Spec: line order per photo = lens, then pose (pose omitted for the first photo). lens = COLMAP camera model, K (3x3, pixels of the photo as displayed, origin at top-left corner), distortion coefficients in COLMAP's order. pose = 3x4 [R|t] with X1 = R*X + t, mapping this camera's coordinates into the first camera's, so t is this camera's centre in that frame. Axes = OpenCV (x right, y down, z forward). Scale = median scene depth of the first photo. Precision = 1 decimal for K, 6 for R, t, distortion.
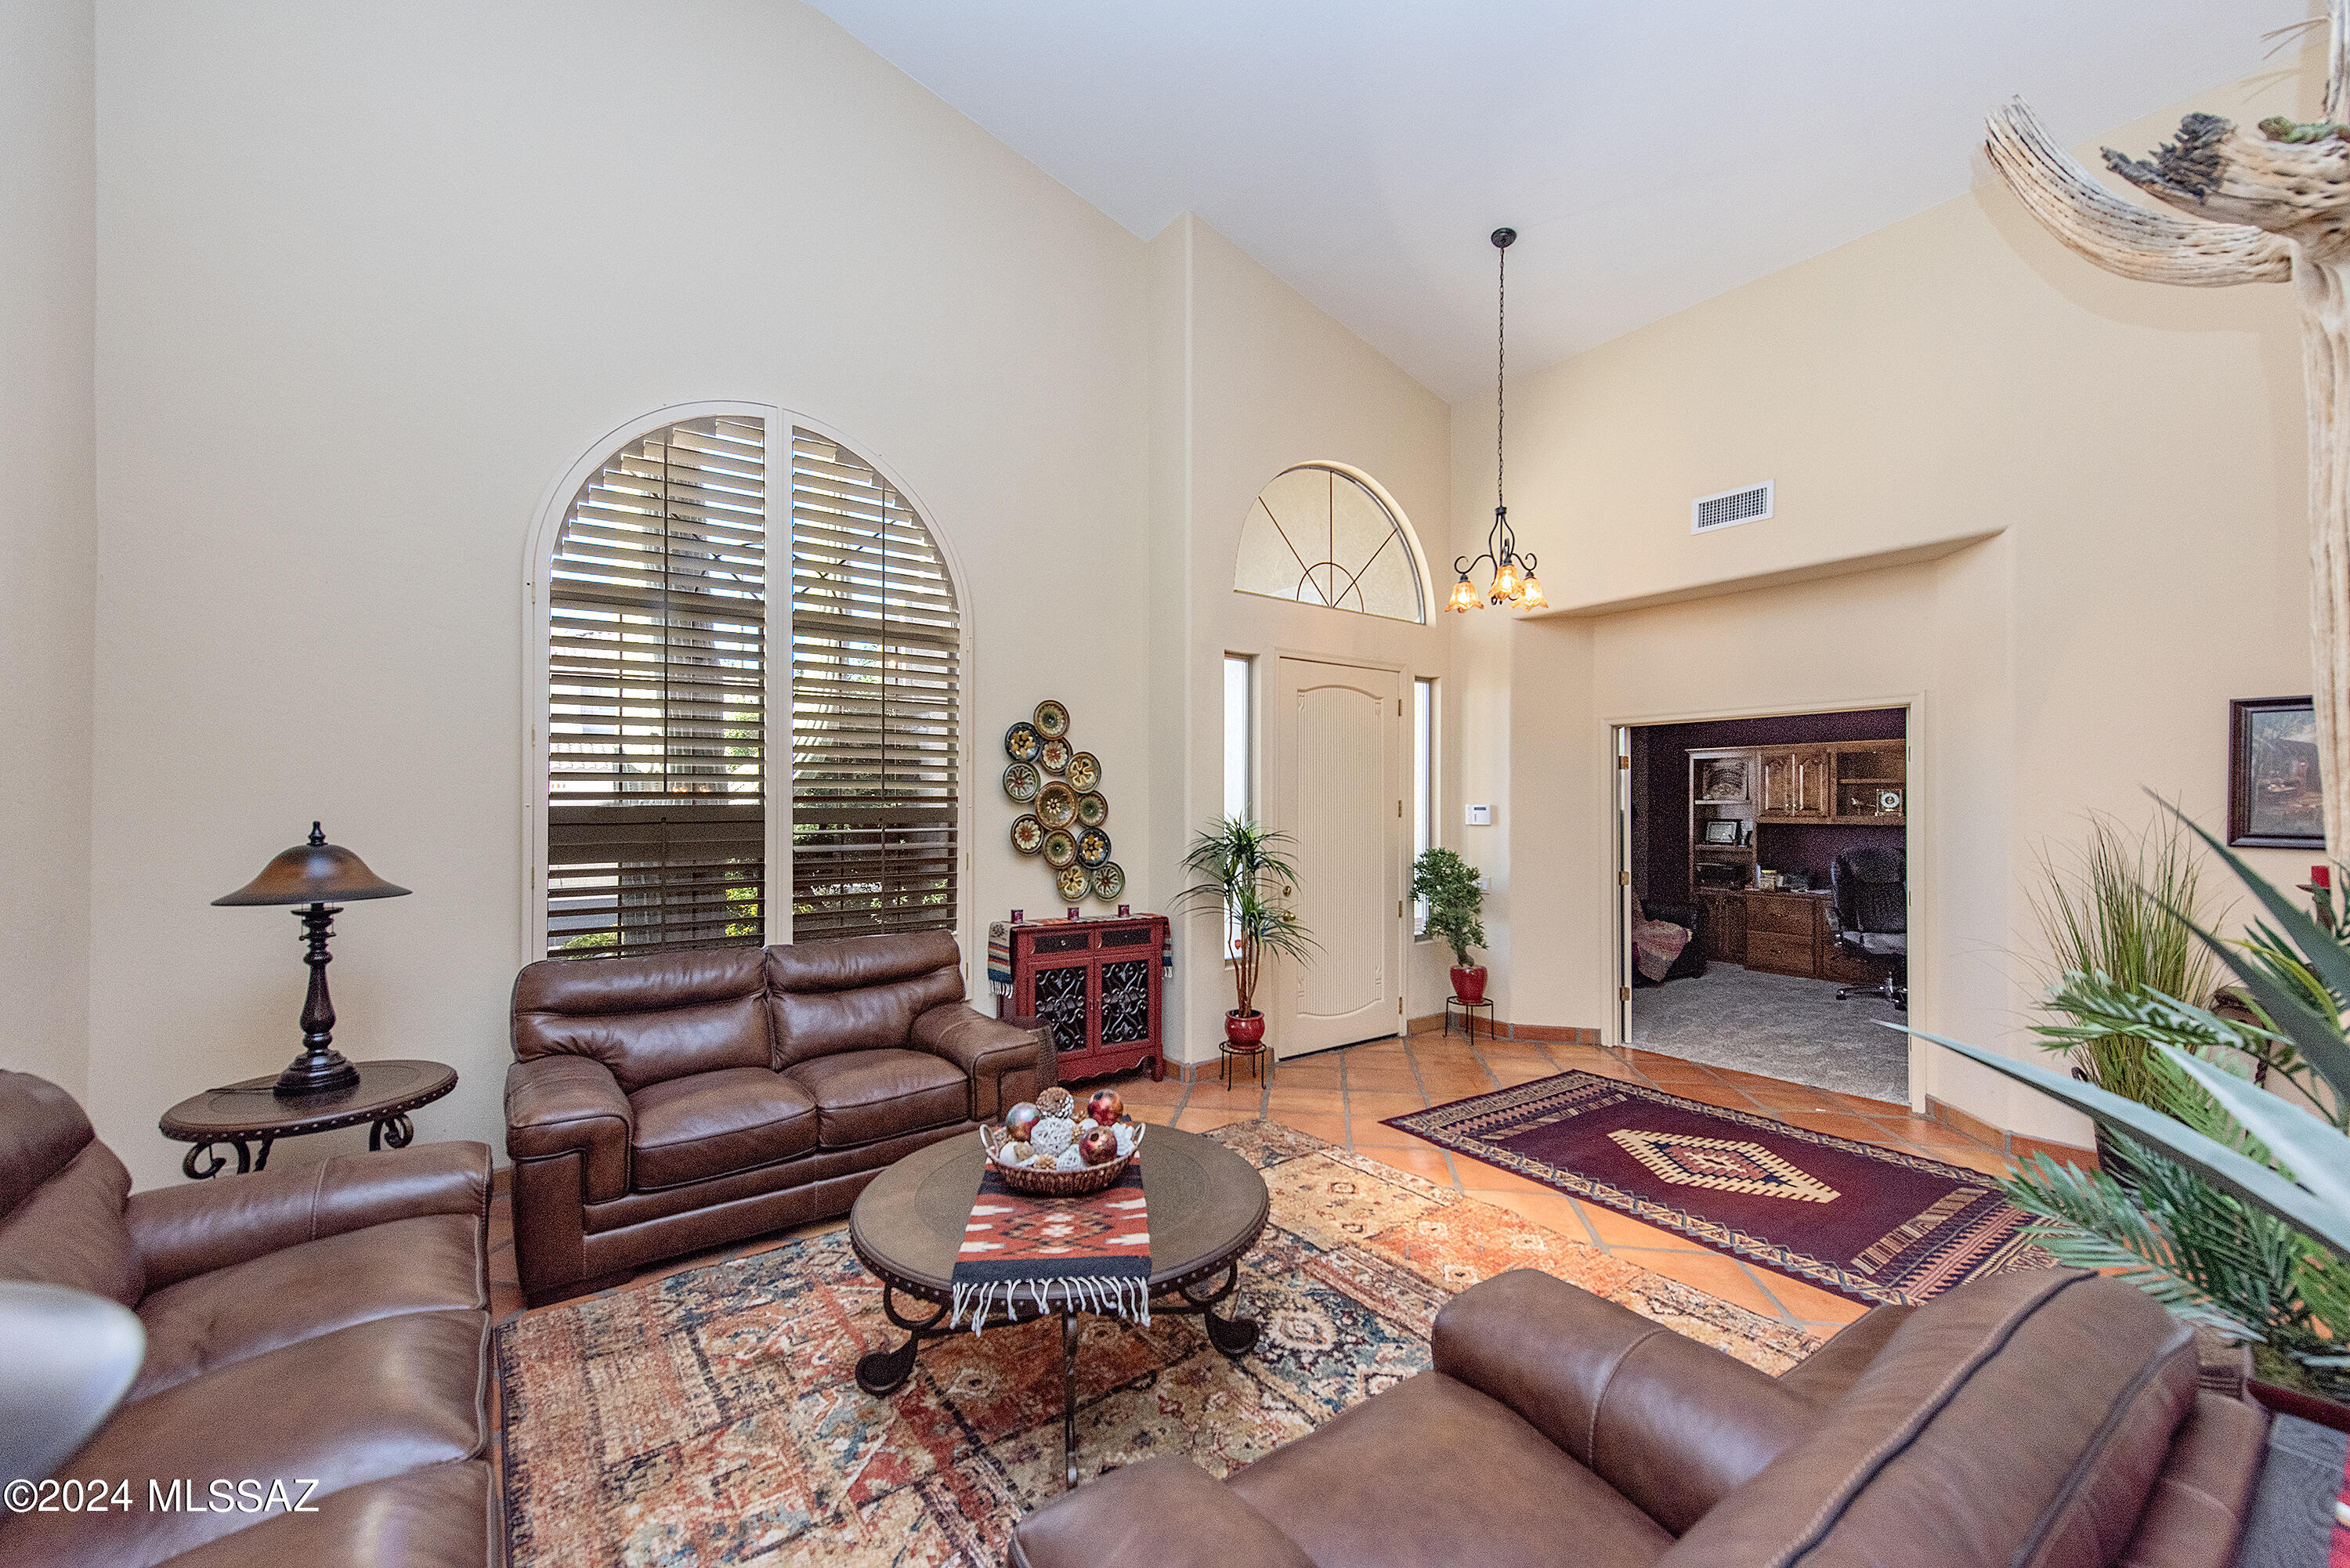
lens RADIAL K [[933.7, 0, 1162.5], [0, 933.7, 796.4], [0, 0, 1]] dist [0.012723, -0.002638]
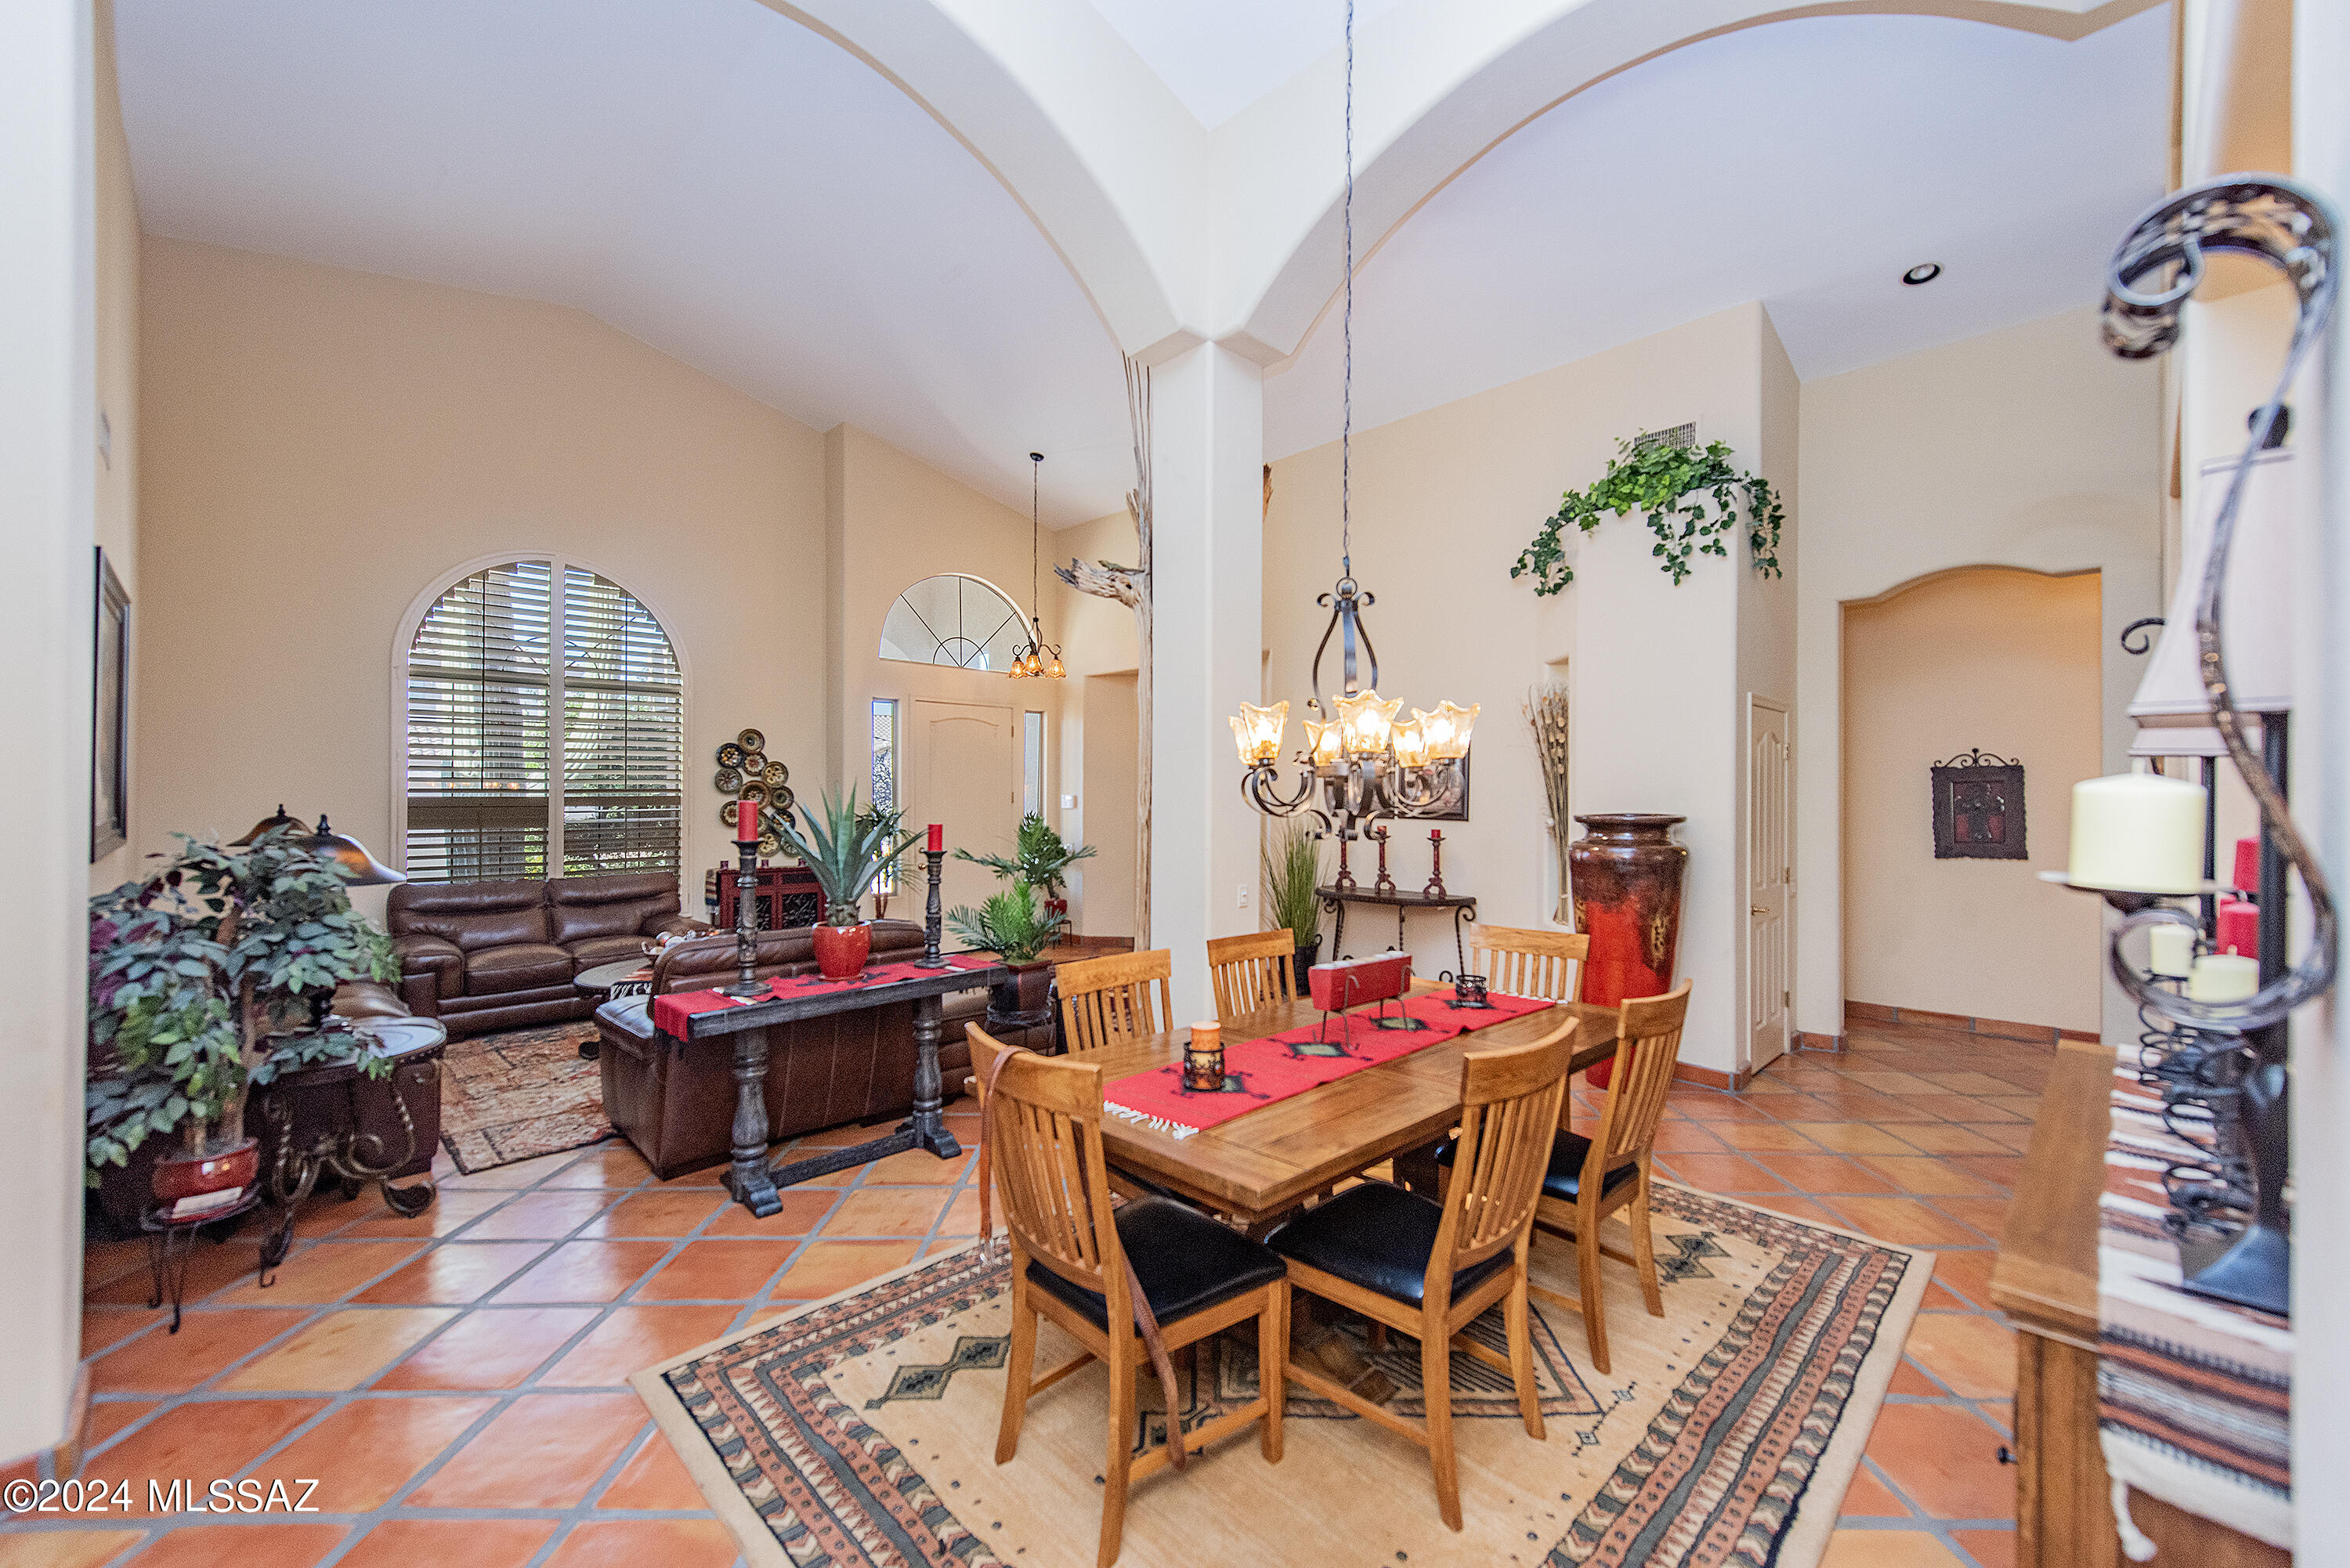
lens RADIAL K [[933.7, 0, 1175.8], [0, 933.7, 784.9], [0, 0, 1]] dist [0.012723, -0.002638]
pose [[0.988601, 0.007947, 0.150352, 0.390882], [-0.009655, 0.999897, 0.010637, -0.035104], [-0.150252, -0.011967, 0.988575, -0.747474]]
